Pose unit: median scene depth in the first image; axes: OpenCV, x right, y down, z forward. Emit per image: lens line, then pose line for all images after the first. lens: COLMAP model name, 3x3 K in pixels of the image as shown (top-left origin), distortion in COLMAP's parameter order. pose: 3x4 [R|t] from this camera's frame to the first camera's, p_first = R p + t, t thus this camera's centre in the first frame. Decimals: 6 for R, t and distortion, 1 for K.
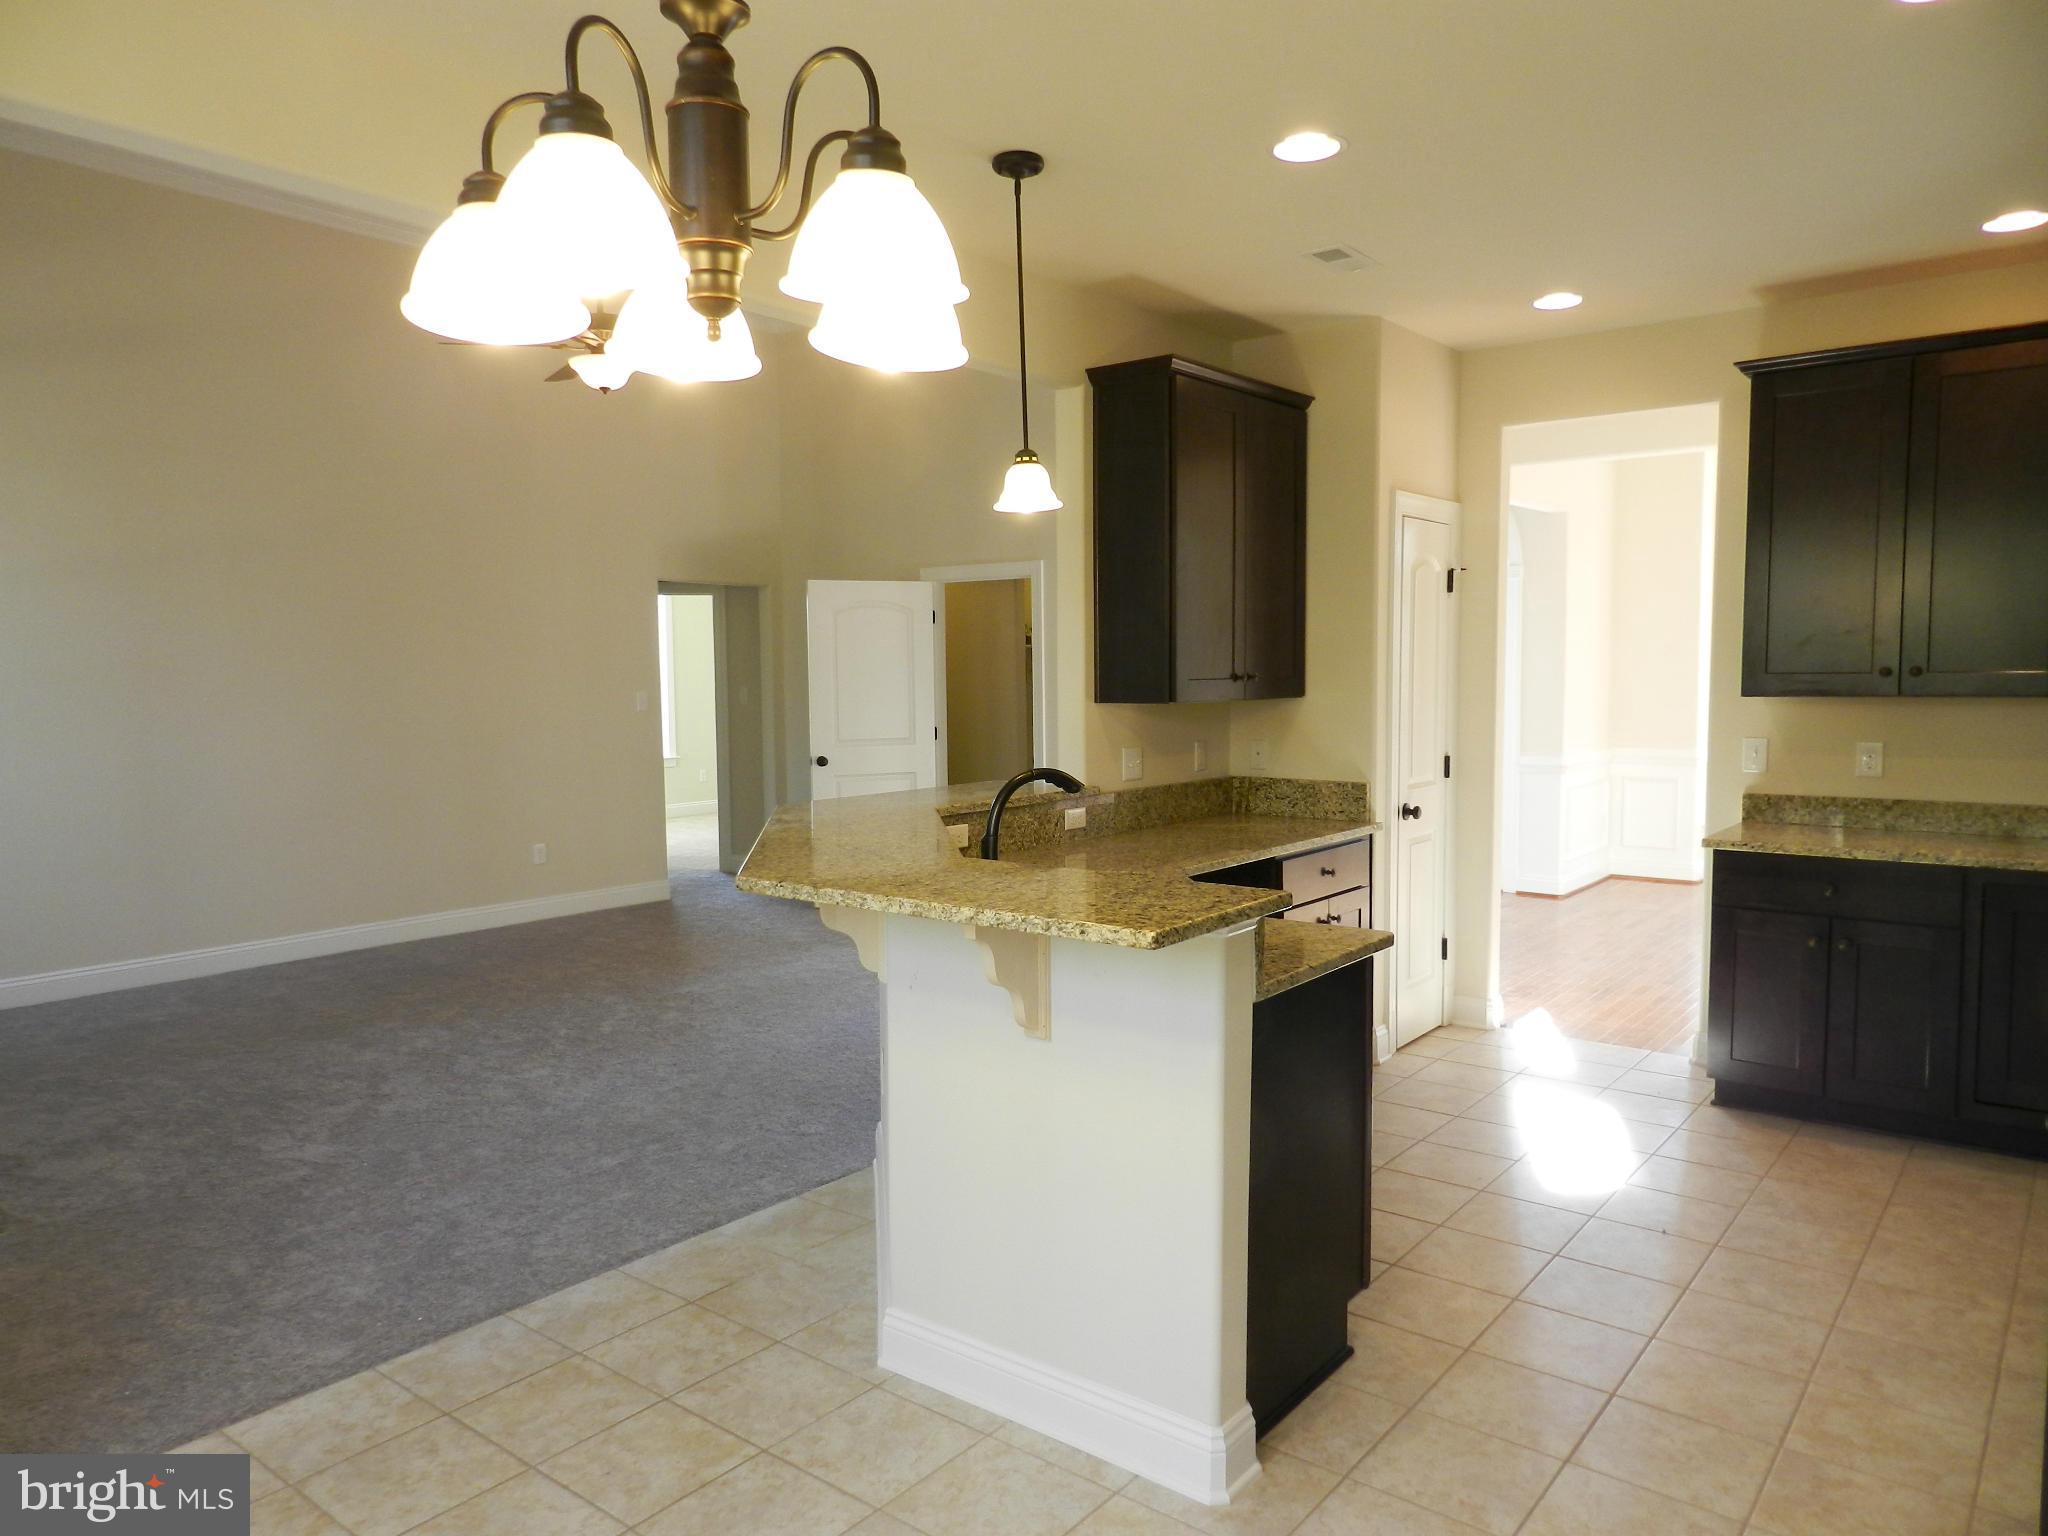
lens RADIAL K [[1380.1, 0, 1022.3], [0, 1380.1, 765.3], [0, 0, 1]] dist [-0.001775, 0.000702]
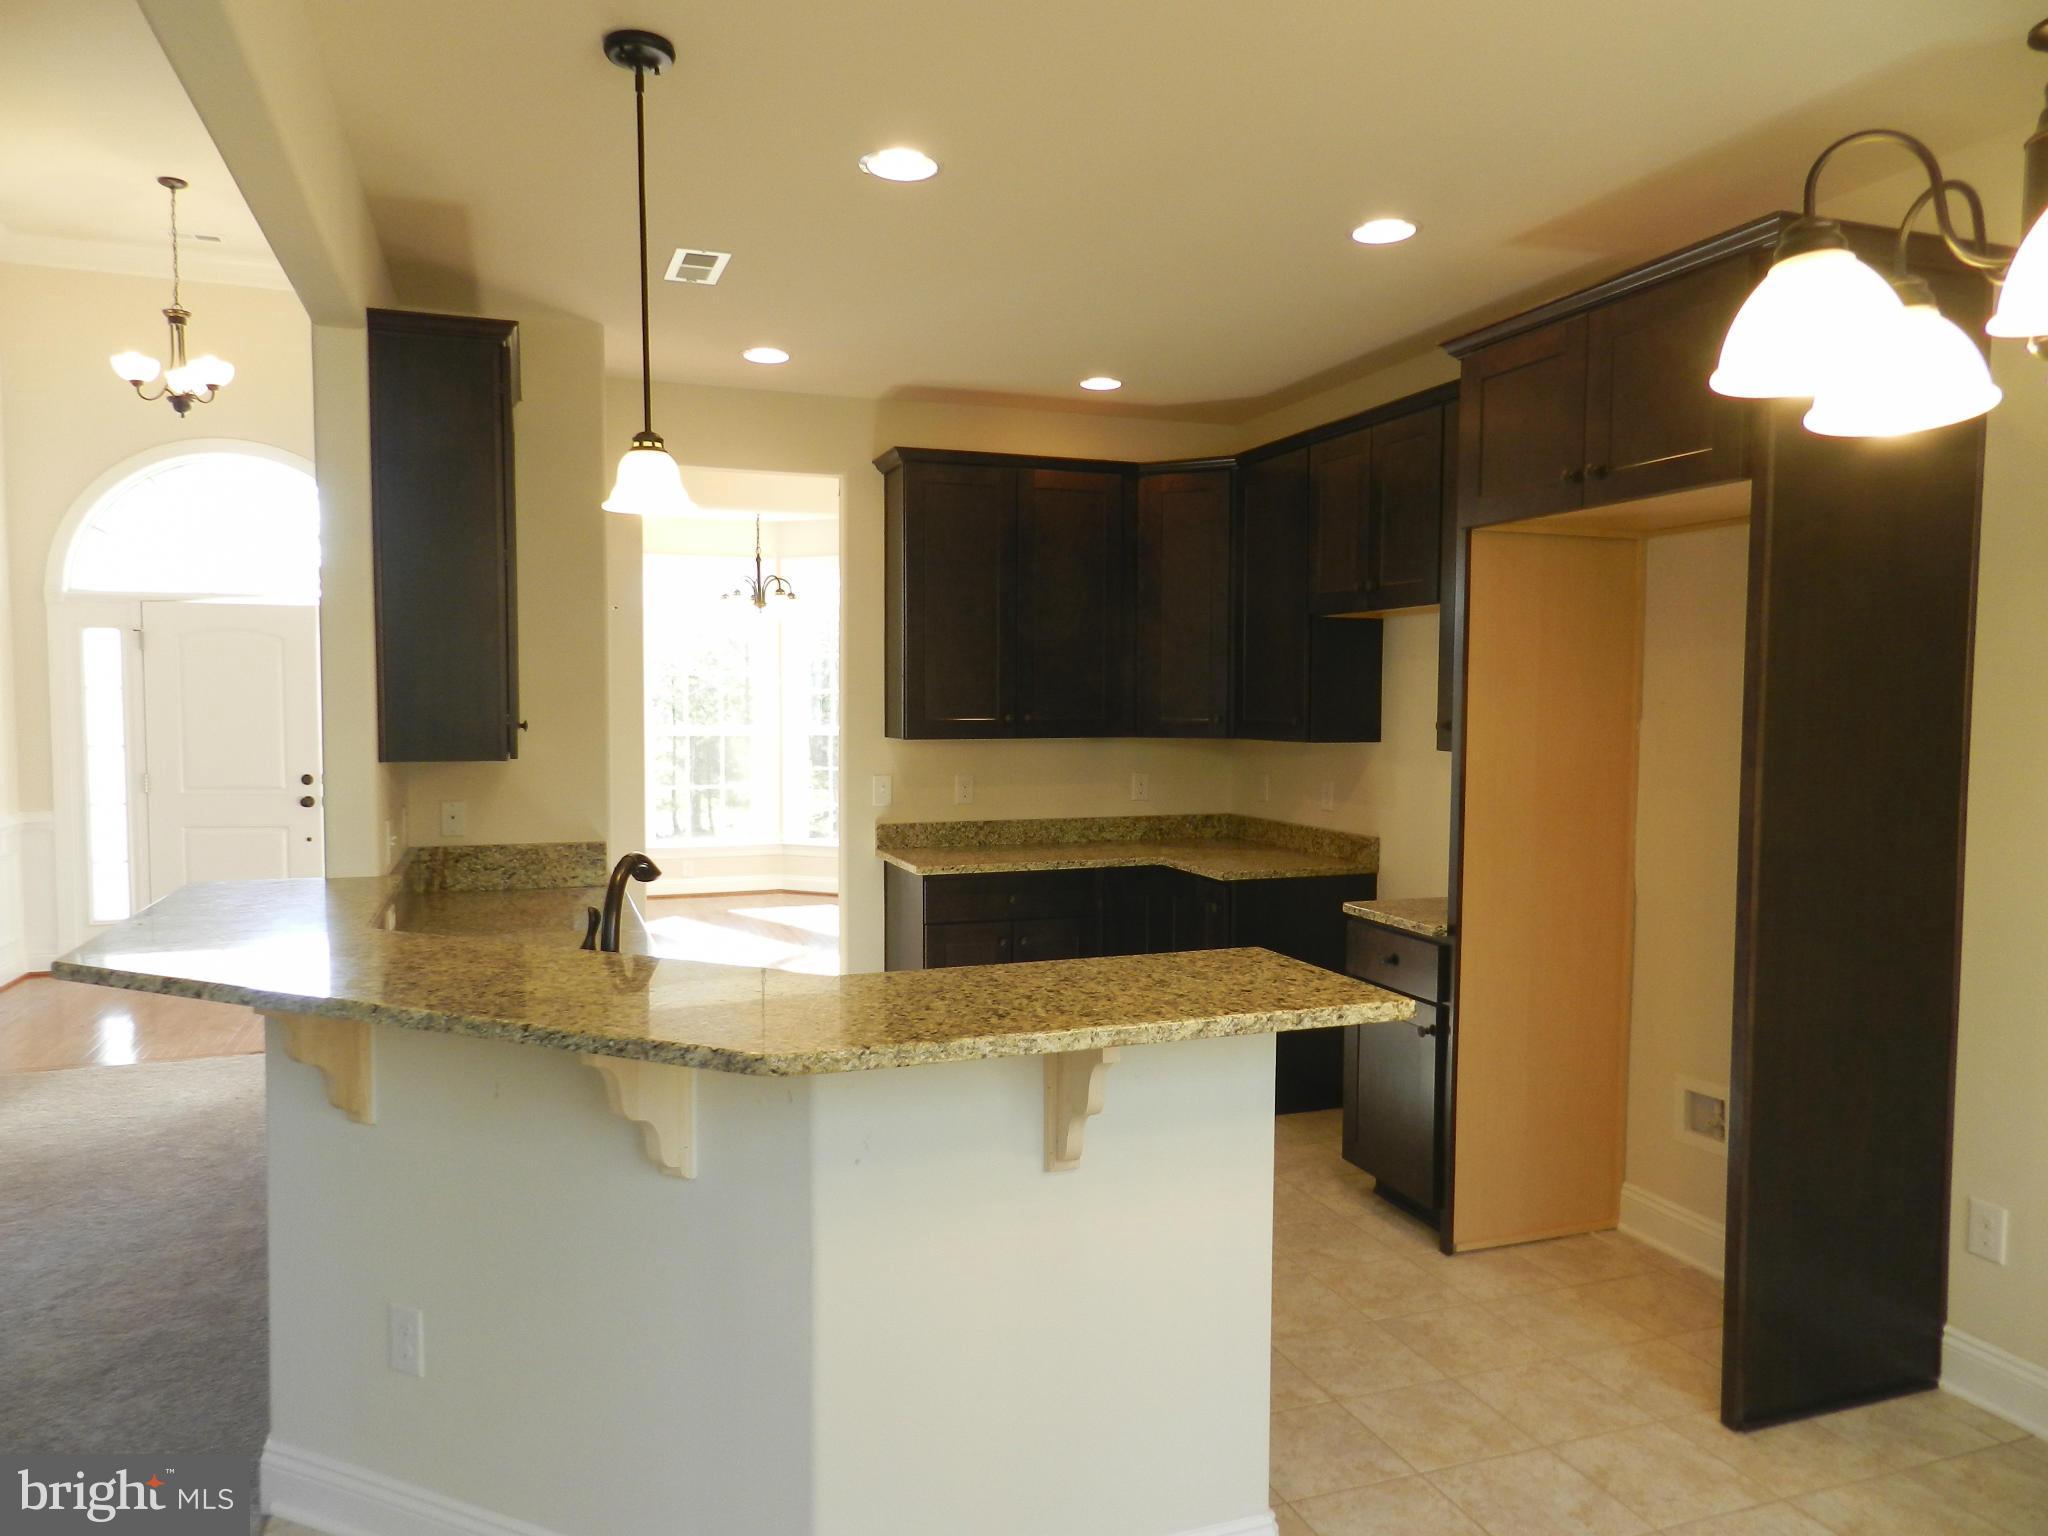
lens RADIAL K [[1380.1, 0, 1021.5], [0, 1380.1, 769.2], [0, 0, 1]] dist [-0.001775, 0.000702]
pose [[0.518230, -0.034799, 0.854533, -0.402035], [0.052571, 0.998579, 0.008783, -0.030330], [-0.853624, 0.040373, 0.519323, 0.327749]]
